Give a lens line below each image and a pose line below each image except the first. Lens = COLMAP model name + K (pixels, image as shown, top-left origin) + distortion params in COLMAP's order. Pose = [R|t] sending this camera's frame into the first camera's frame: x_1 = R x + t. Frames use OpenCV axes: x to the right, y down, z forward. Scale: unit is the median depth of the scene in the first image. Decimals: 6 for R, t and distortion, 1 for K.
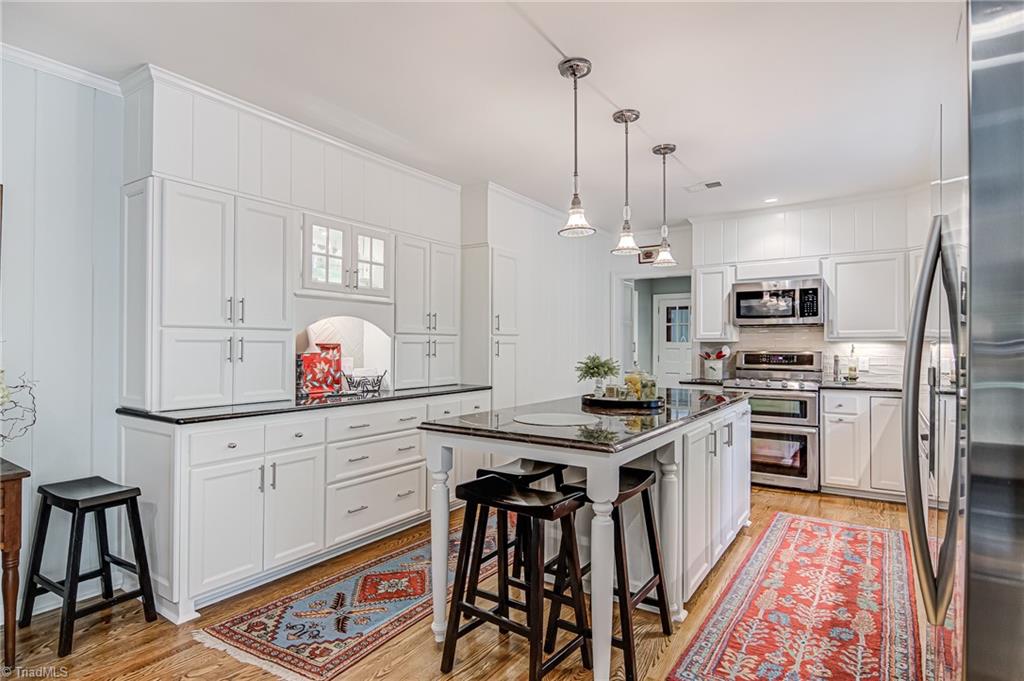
lens RADIAL K [[533.7, 0, 514.1], [0, 533.7, 343.8], [0, 0, 1]] dist [0.014858, -0.003108]
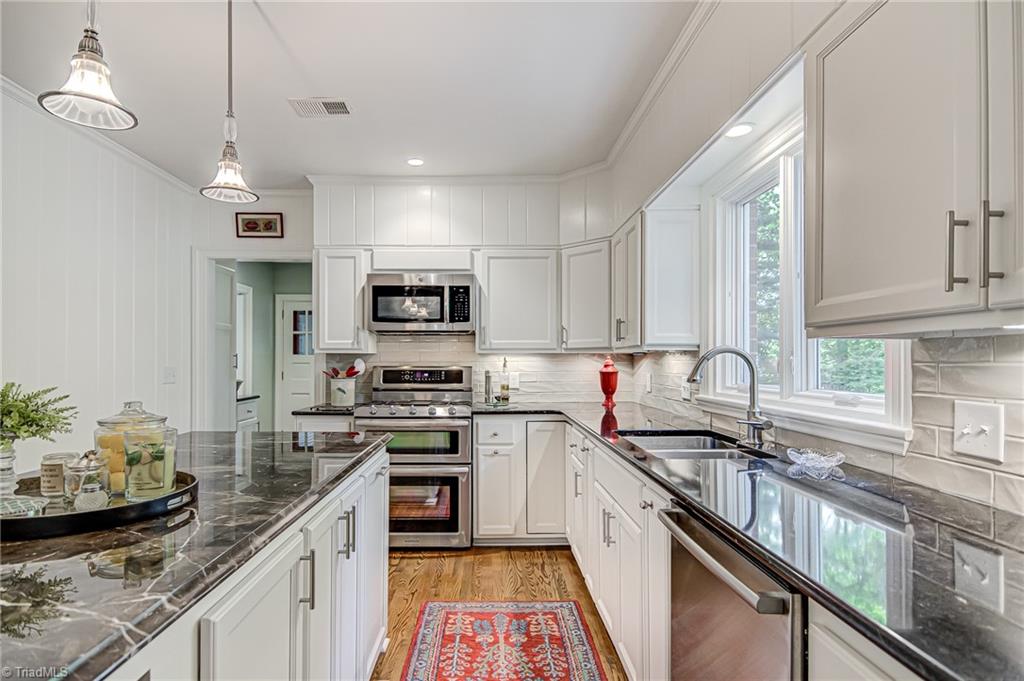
lens RADIAL K [[533.7, 0, 504.9], [0, 533.7, 359.0], [0, 0, 1]] dist [0.014858, -0.003108]
pose [[0.810118, 0.001836, 0.586265, 0.146195], [-0.002801, 0.999996, 0.000738, 0.002900], [-0.586261, -0.002240, 0.810119, 0.328610]]
